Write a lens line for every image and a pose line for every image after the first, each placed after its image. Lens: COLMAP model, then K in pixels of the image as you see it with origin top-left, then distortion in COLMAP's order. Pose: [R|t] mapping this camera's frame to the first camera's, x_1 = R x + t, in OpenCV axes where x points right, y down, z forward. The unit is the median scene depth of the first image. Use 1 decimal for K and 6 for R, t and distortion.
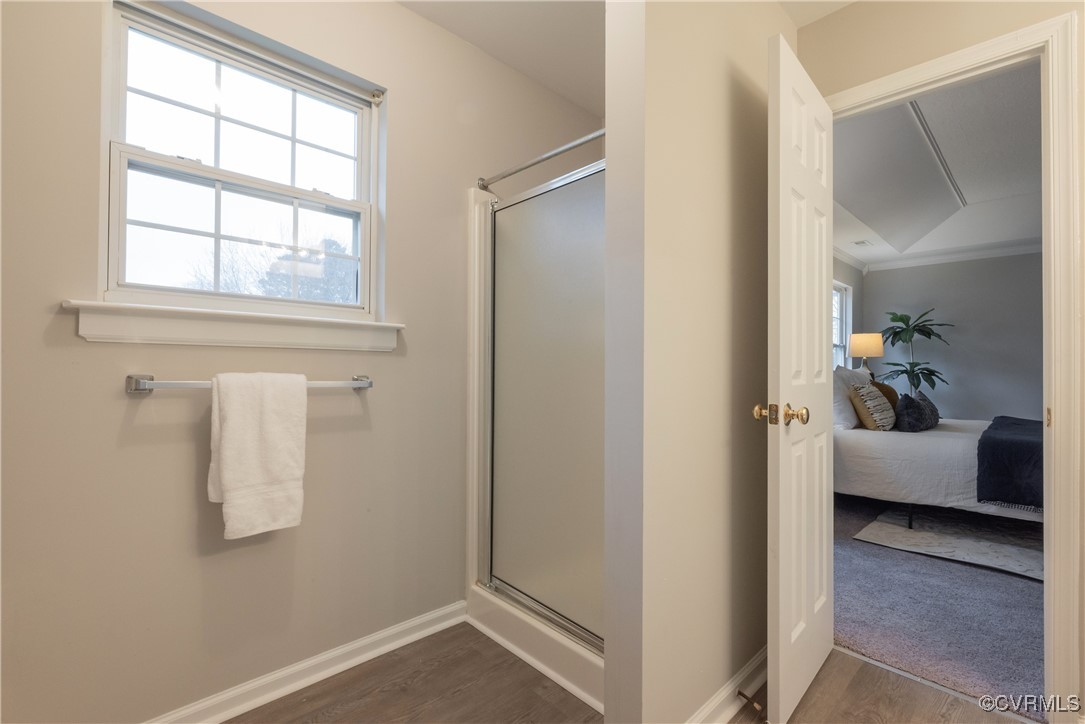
lens RADIAL K [[483.9, 0, 539.0], [0, 483.9, 361.0], [0, 0, 1]] dist [-0.002524, 0.000142]
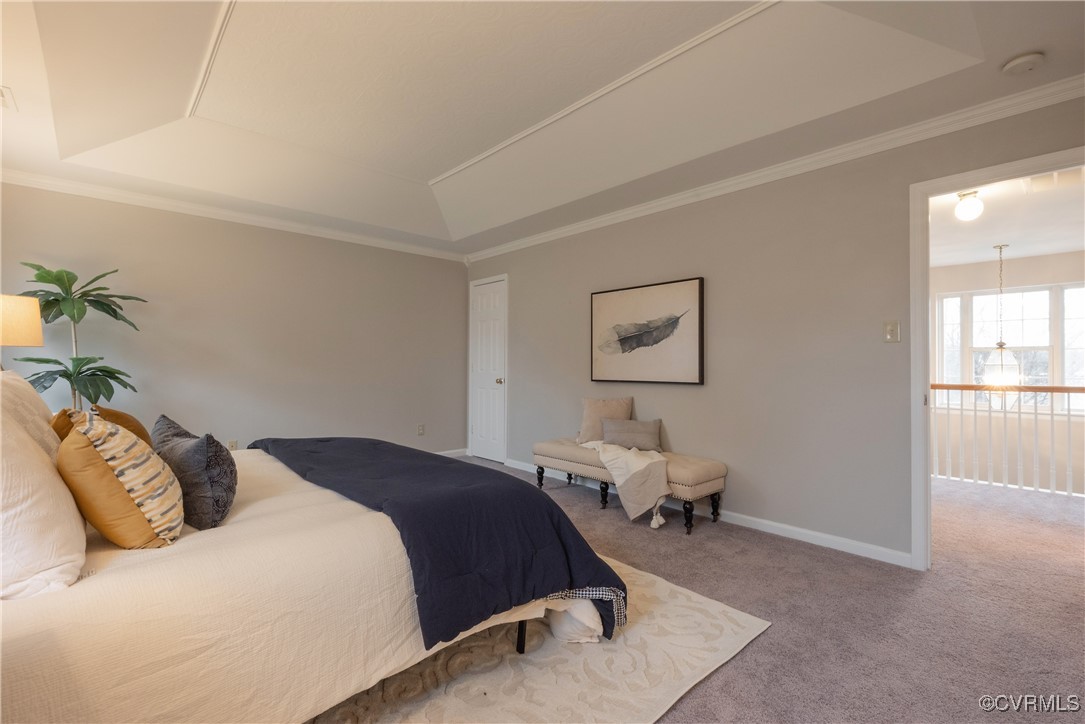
lens RADIAL K [[483.9, 0, 539.0], [0, 483.9, 361.0], [0, 0, 1]] dist [-0.002524, 0.000142]
pose [[0.024798, -0.006085, 0.999674, 0.213793], [-0.010825, 0.999921, 0.006355, -0.002460], [-0.999634, -0.010979, 0.024730, 0.442625]]
